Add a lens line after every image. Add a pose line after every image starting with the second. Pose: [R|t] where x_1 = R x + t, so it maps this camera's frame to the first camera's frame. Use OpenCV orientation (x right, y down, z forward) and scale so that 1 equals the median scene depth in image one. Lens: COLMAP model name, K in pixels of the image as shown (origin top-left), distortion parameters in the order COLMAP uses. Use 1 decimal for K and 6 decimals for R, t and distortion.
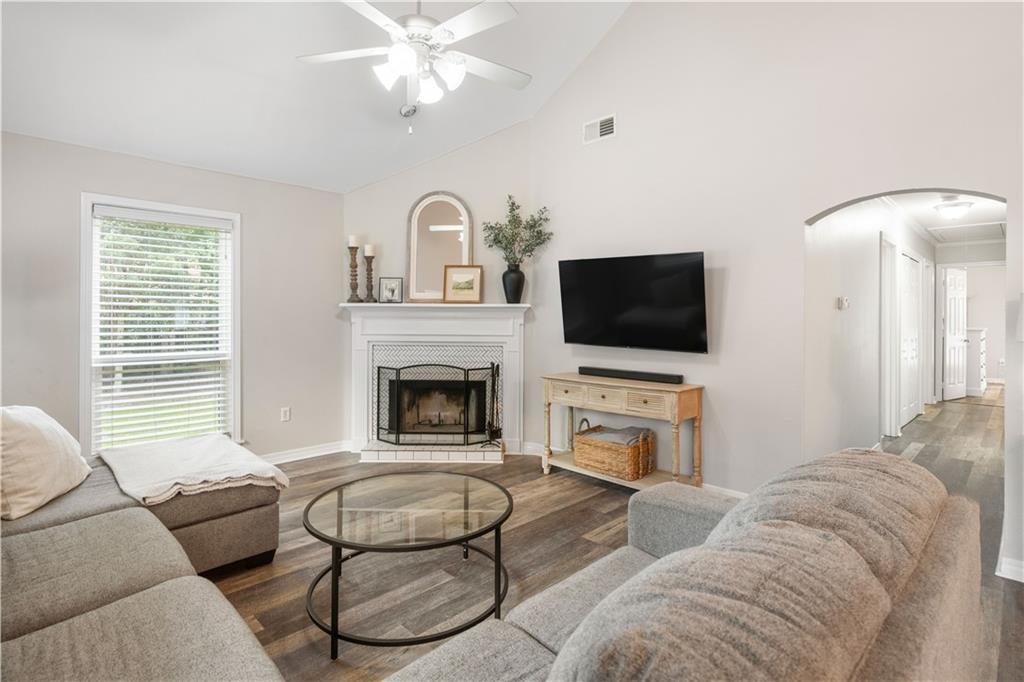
lens RADIAL K [[512.3, 0, 509.7], [0, 512.3, 331.3], [0, 0, 1]] dist [-0.001690, -0.000428]
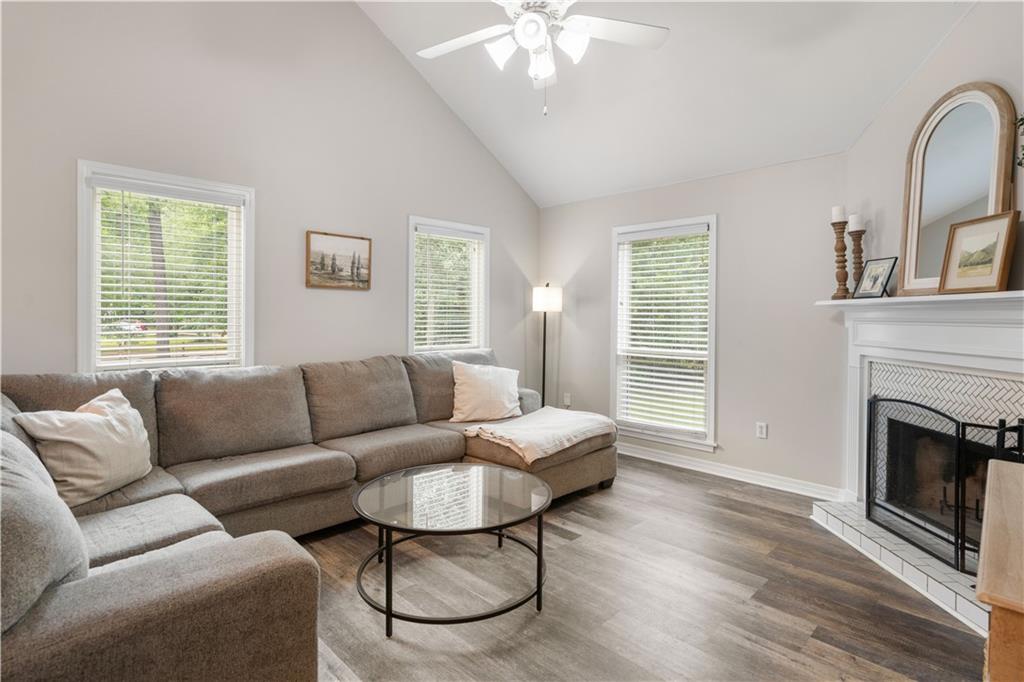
lens RADIAL K [[512.3, 0, 509.7], [0, 512.3, 331.3], [0, 0, 1]] dist [-0.001690, -0.000428]
pose [[0.006873, 0.024591, -0.999674, 0.416025], [-0.039949, 0.998906, 0.024297, -0.010535], [0.999178, 0.039769, 0.007848, 0.537632]]
